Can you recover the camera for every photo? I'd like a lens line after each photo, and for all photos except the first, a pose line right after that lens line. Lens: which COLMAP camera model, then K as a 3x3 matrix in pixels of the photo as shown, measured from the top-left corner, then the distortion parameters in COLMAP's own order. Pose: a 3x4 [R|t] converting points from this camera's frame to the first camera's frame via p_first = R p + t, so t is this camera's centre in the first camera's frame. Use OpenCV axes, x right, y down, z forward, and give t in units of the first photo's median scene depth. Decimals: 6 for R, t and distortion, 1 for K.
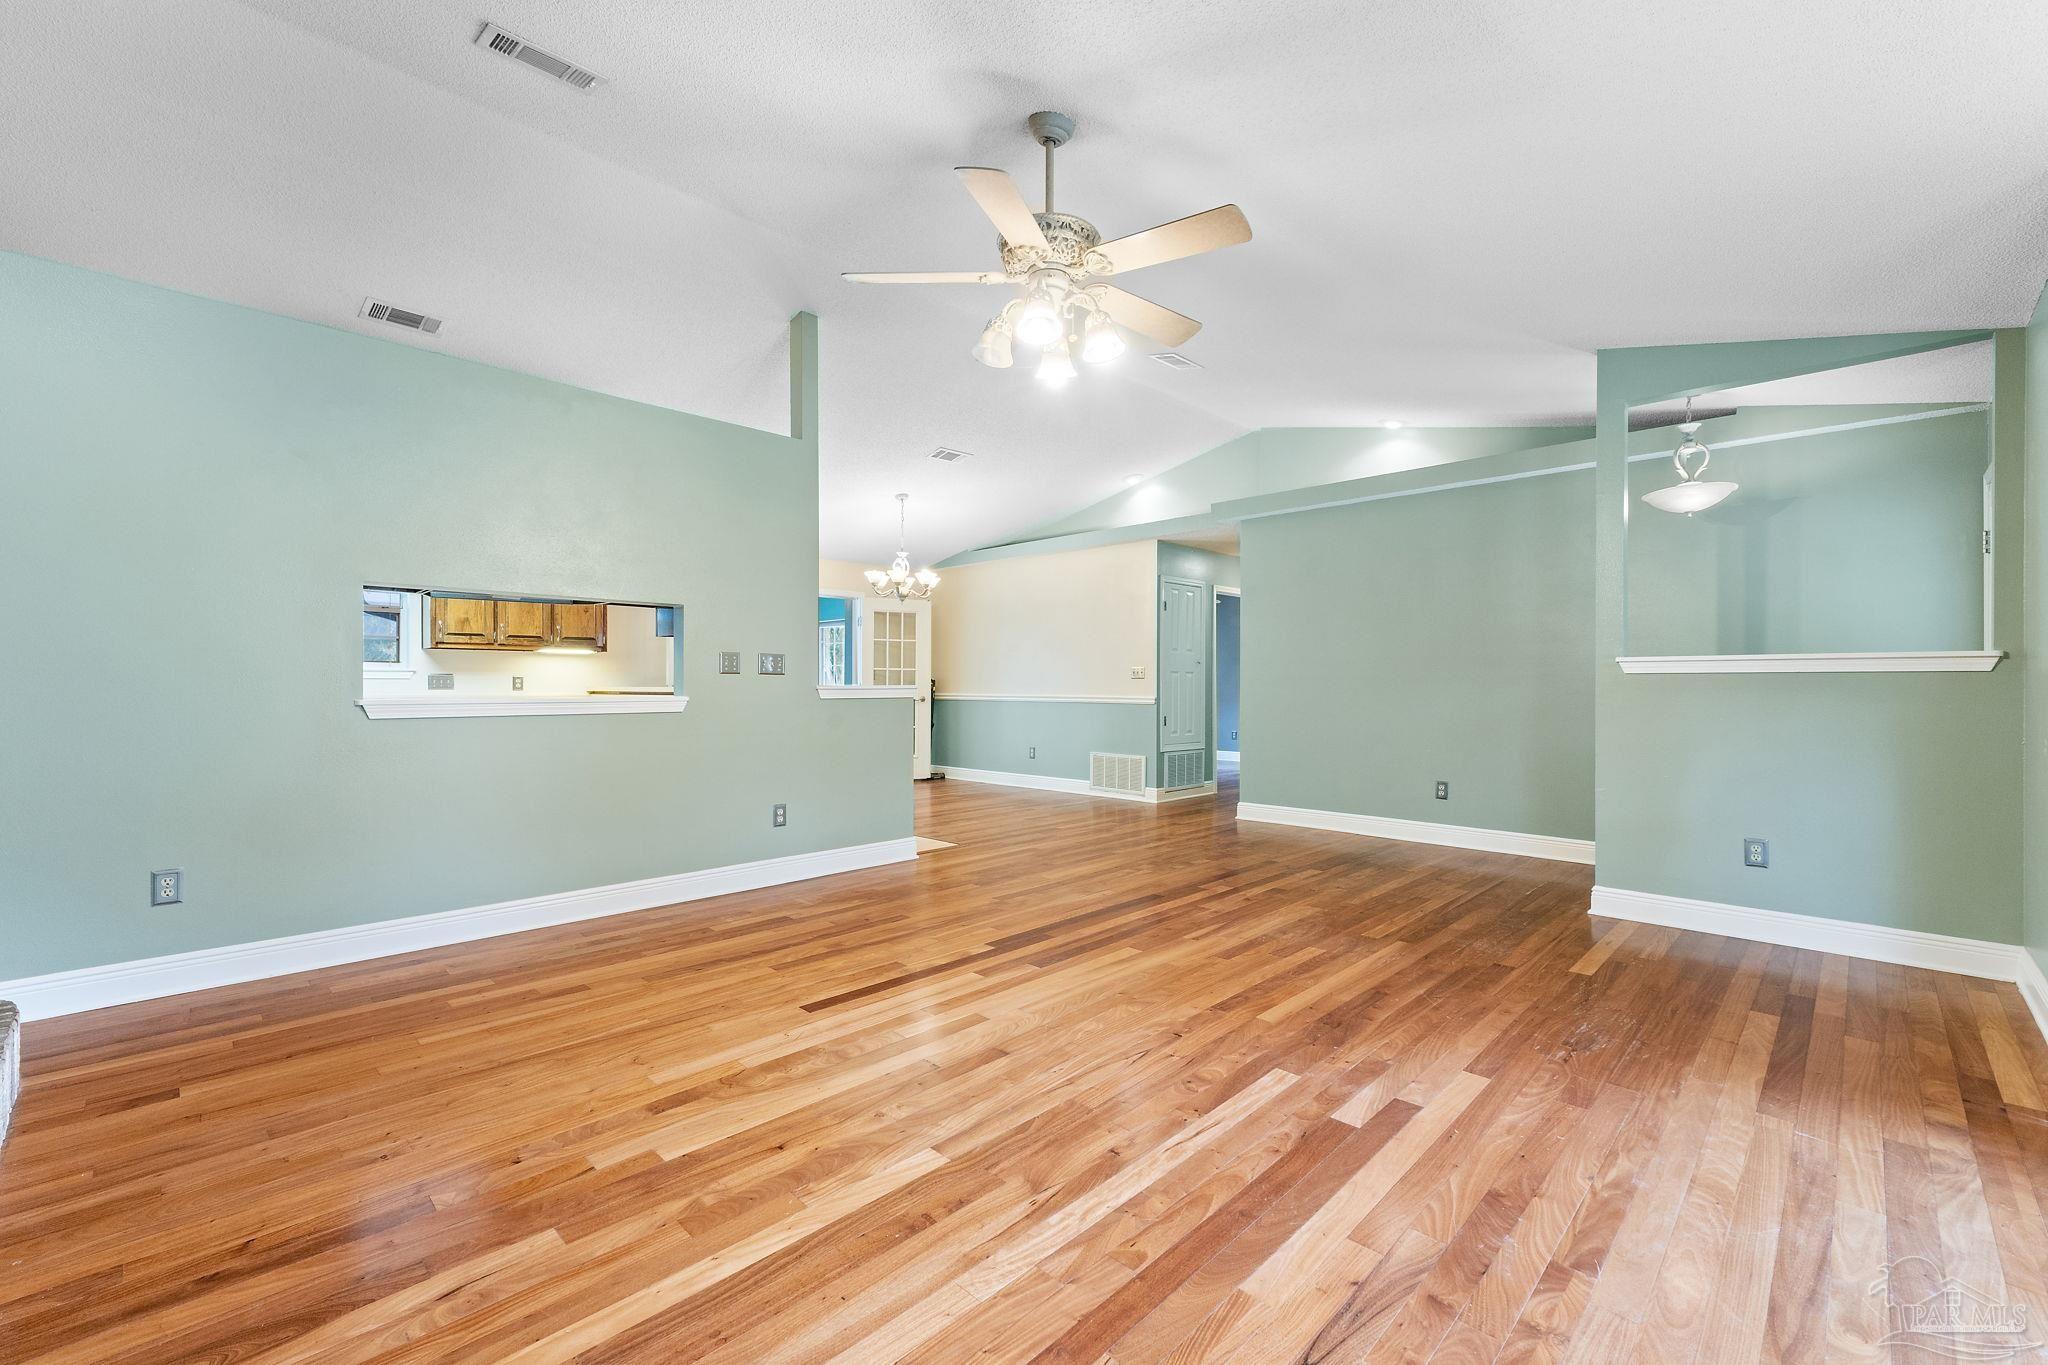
lens RADIAL K [[856.3, 0, 1016.5], [0, 856.3, 680.6], [0, 0, 1]] dist [0.003811, -0.000307]
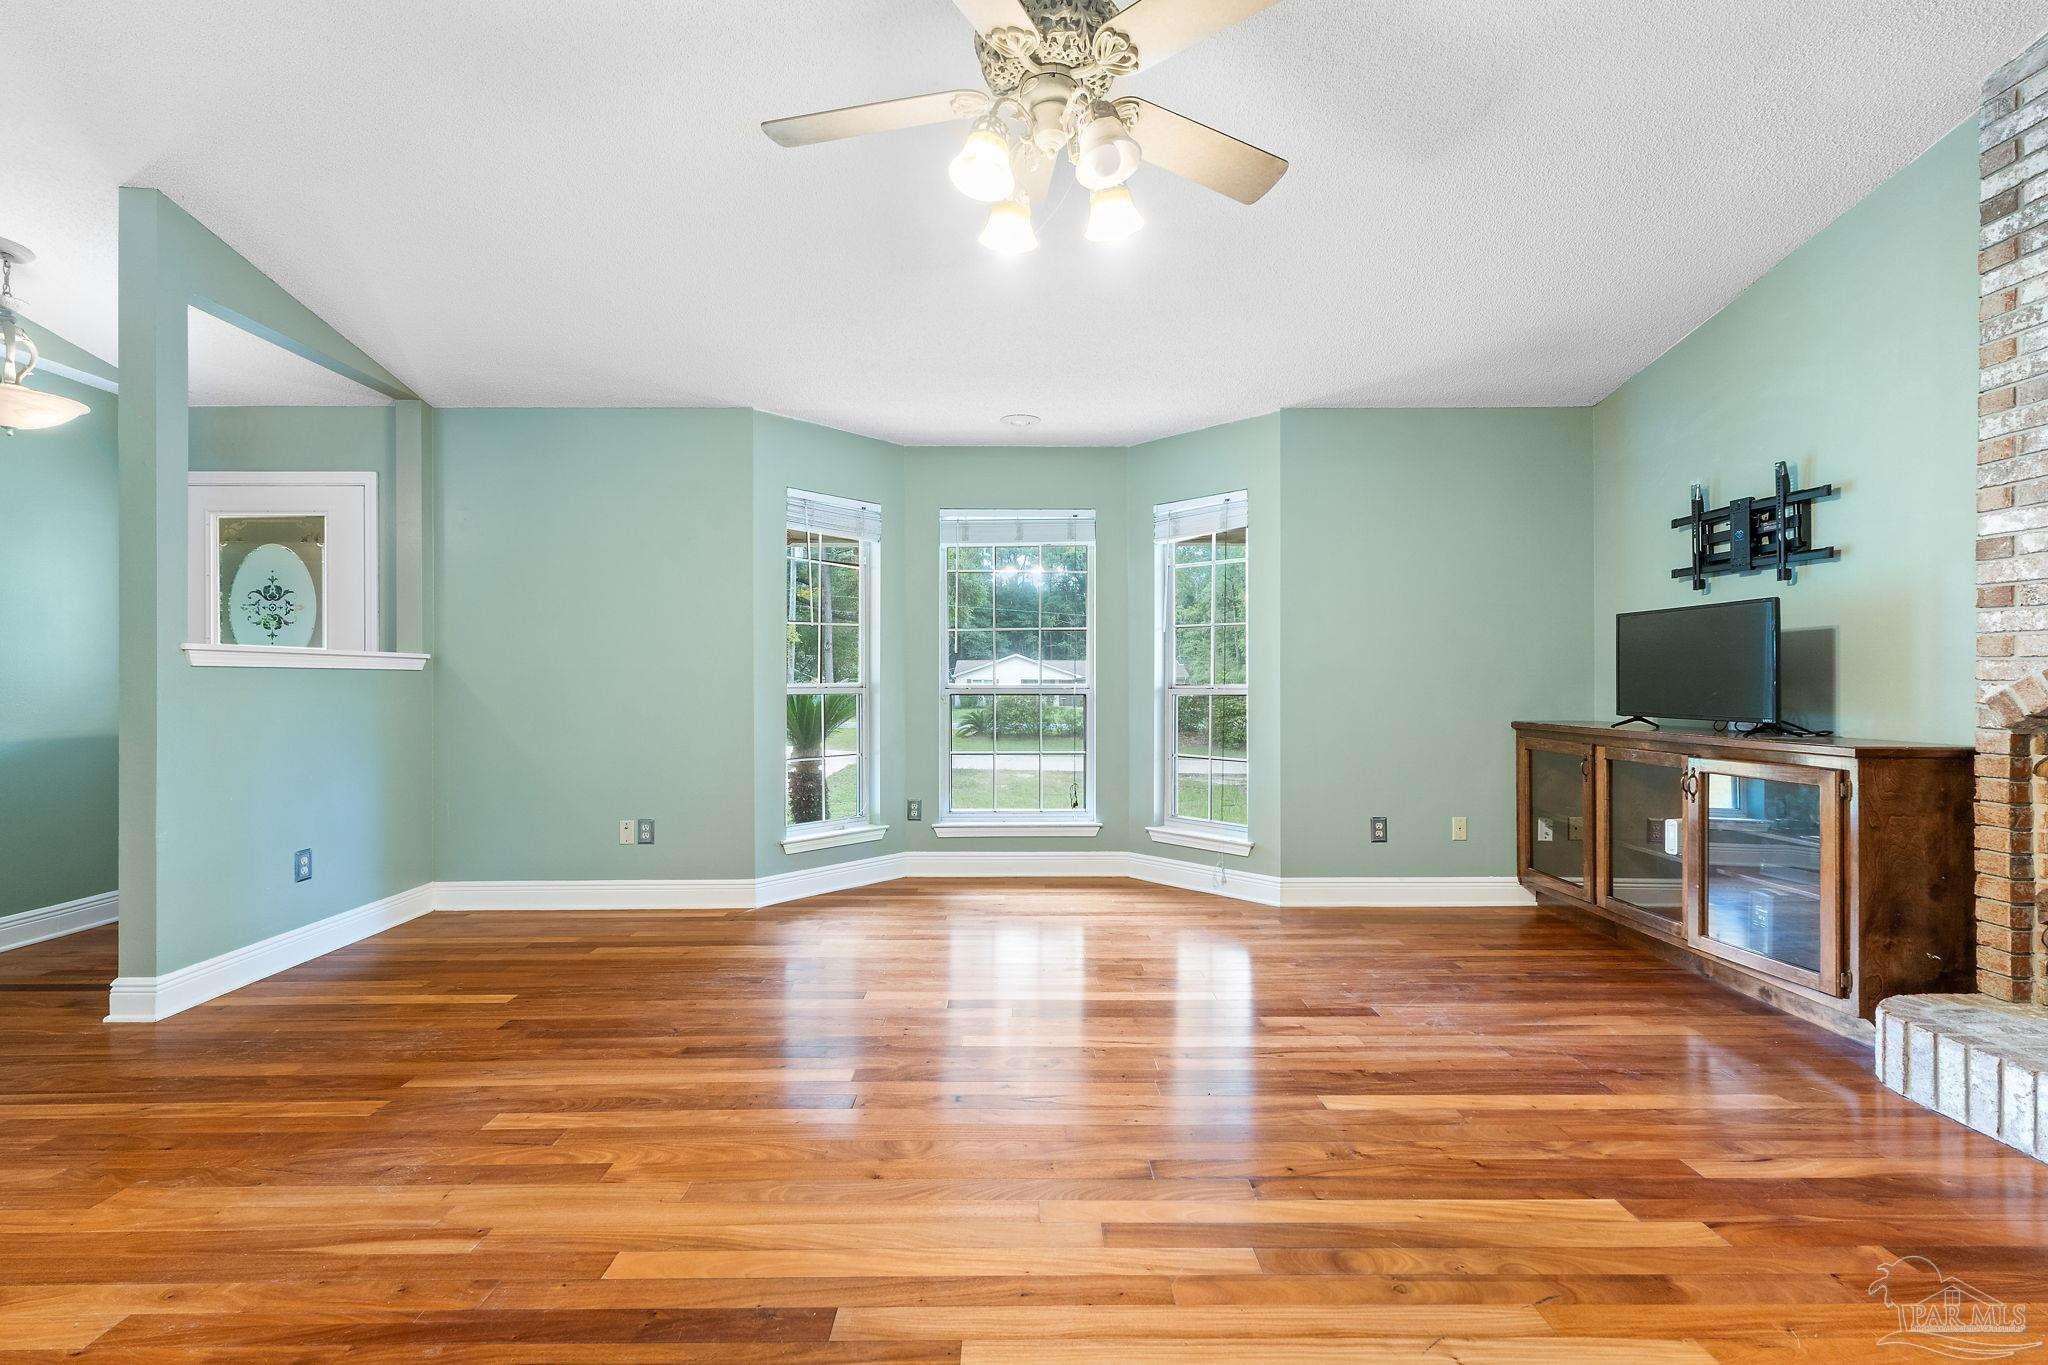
lens RADIAL K [[856.3, 0, 1016.5], [0, 856.3, 680.6], [0, 0, 1]] dist [0.003811, -0.000307]
pose [[-0.707386, -0.000531, 0.706828, -0.312100], [-0.002893, 0.999994, -0.002144, 0.002950], [-0.706822, -0.003561, -0.707383, 1.086962]]
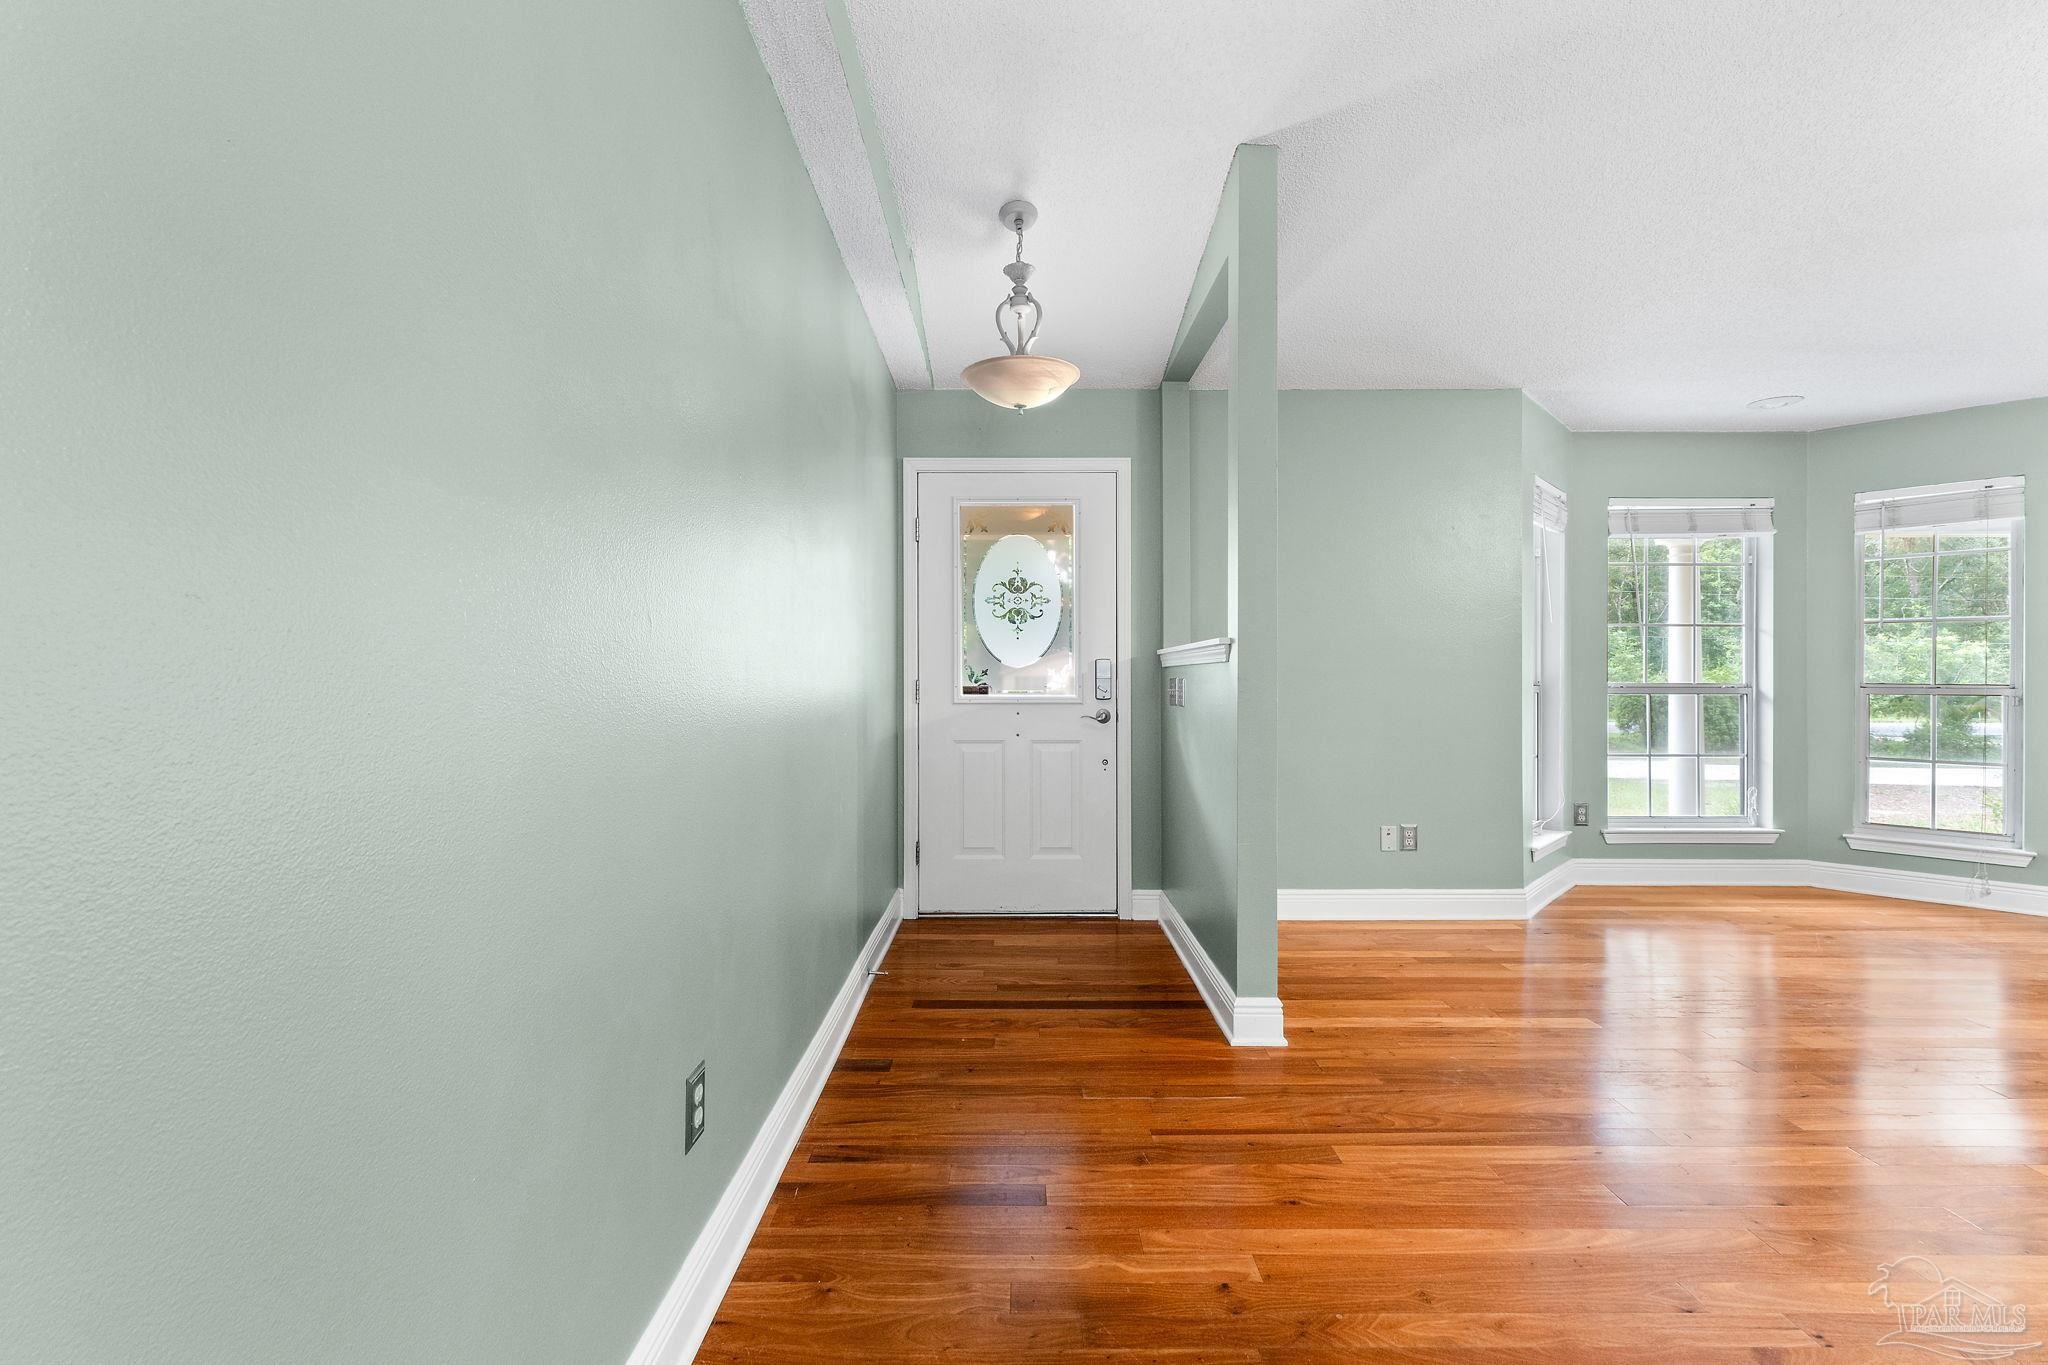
lens RADIAL K [[856.3, 0, 1016.5], [0, 856.3, 680.6], [0, 0, 1]] dist [0.003811, -0.000307]
pose [[-0.702462, -0.004099, 0.711709, 0.391898], [-0.004939, 0.999987, 0.000884, 0.006139], [-0.711704, -0.002894, -0.702474, 1.712077]]
